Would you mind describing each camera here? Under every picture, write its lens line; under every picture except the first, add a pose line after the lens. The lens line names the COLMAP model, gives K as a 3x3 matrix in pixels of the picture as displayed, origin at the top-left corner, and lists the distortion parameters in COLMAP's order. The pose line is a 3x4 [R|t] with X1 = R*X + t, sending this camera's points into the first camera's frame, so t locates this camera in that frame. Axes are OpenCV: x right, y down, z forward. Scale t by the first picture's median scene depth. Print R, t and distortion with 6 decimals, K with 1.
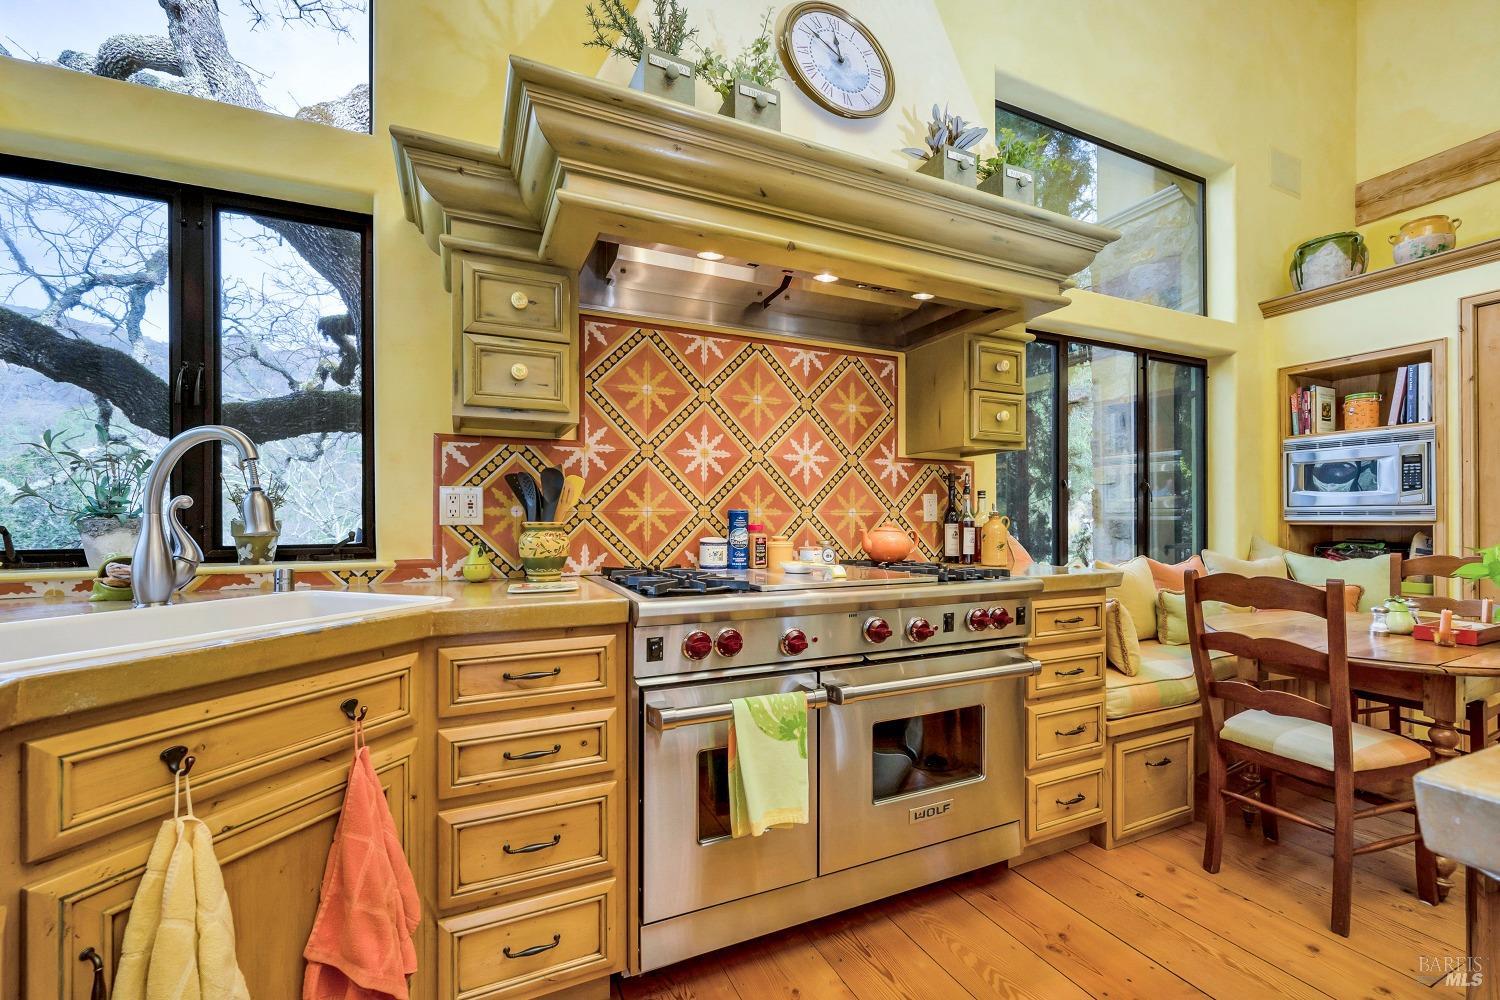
lens RADIAL K [[627.4, 0, 748.8], [0, 627.4, 521.6], [0, 0, 1]] dist [0.000237, 0.000104]
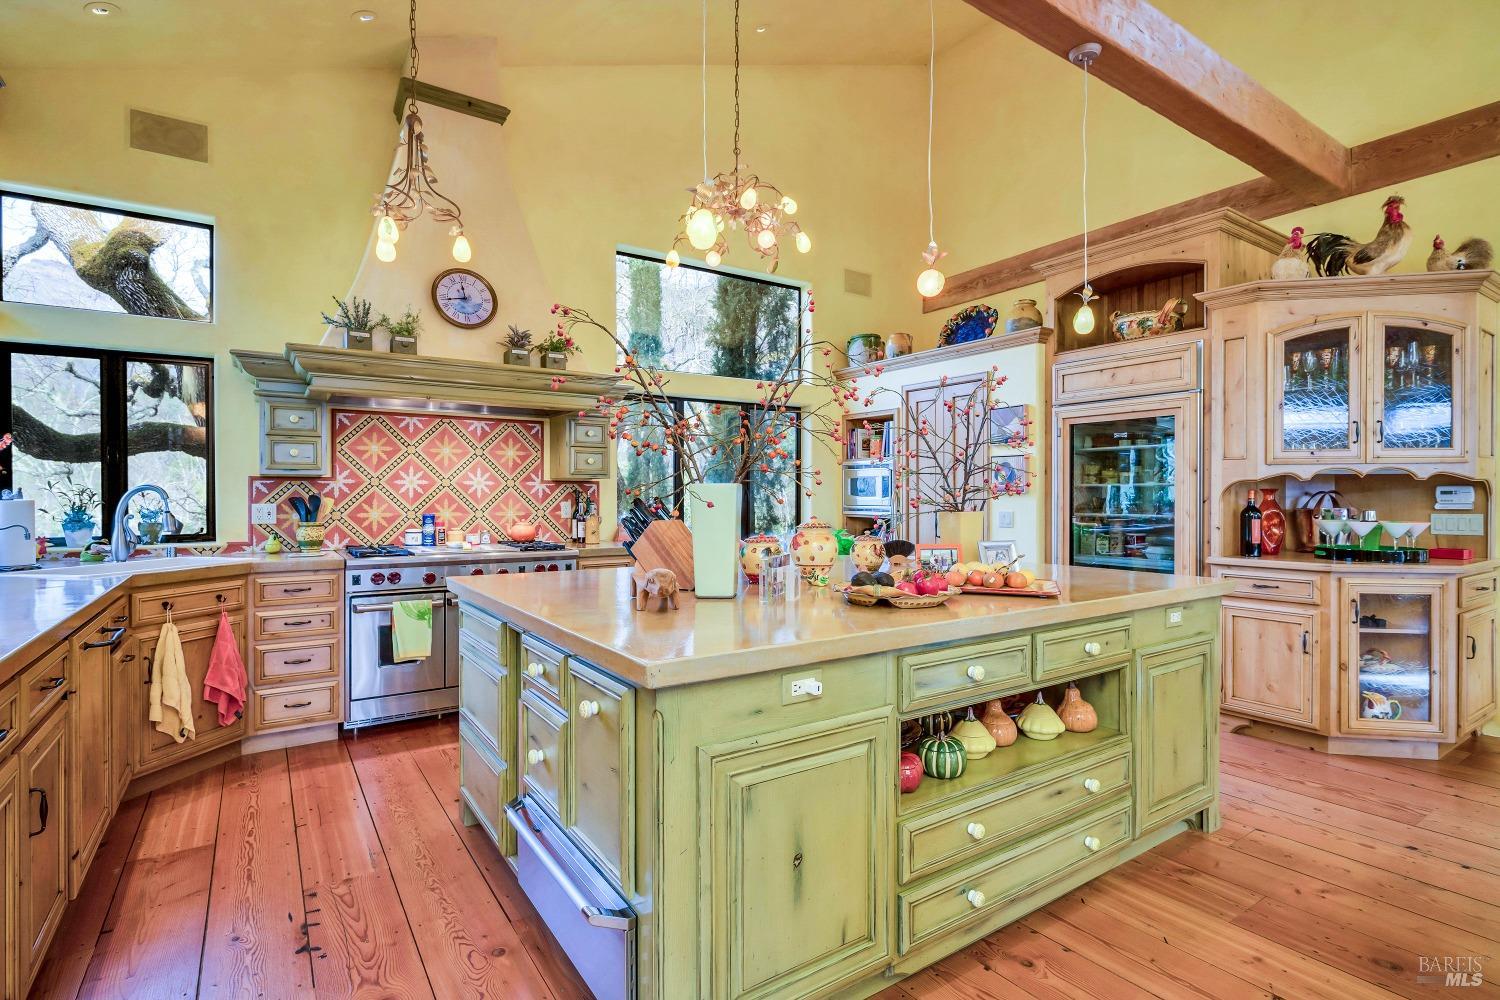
lens RADIAL K [[732.7, 0, 746.2], [0, 732.7, 502.8], [0, 0, 1]] dist [0.001336, 0.000081]
pose [[0.987529, 0.002602, 0.157416, 0.571492], [-0.003771, 0.999968, 0.007123, -0.071128], [-0.157393, -0.007628, 0.987507, -1.281252]]
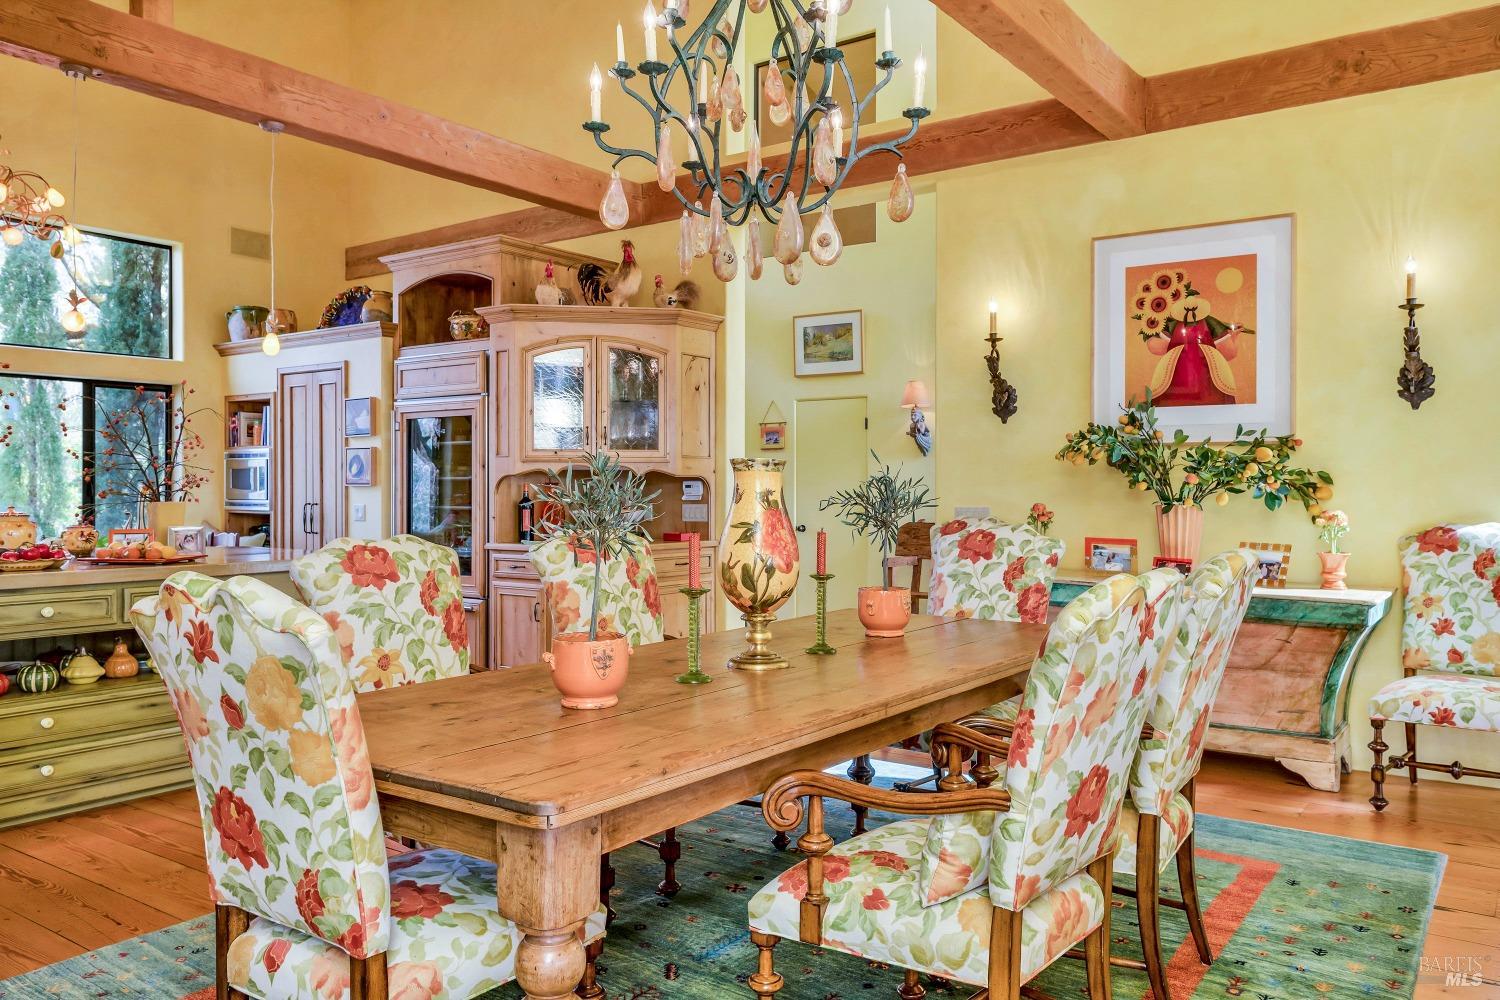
lens RADIAL K [[1120.3, 0, 751.4], [0, 1120.3, 489.9], [0, 0, 1]] dist [-0.001364, -0.000200]
pose [[0.871503, 0.004733, 0.490367, 1.134085], [-0.003609, 0.999988, -0.003238, -0.069355], [-0.490376, 0.001052, 0.871510, -2.832146]]
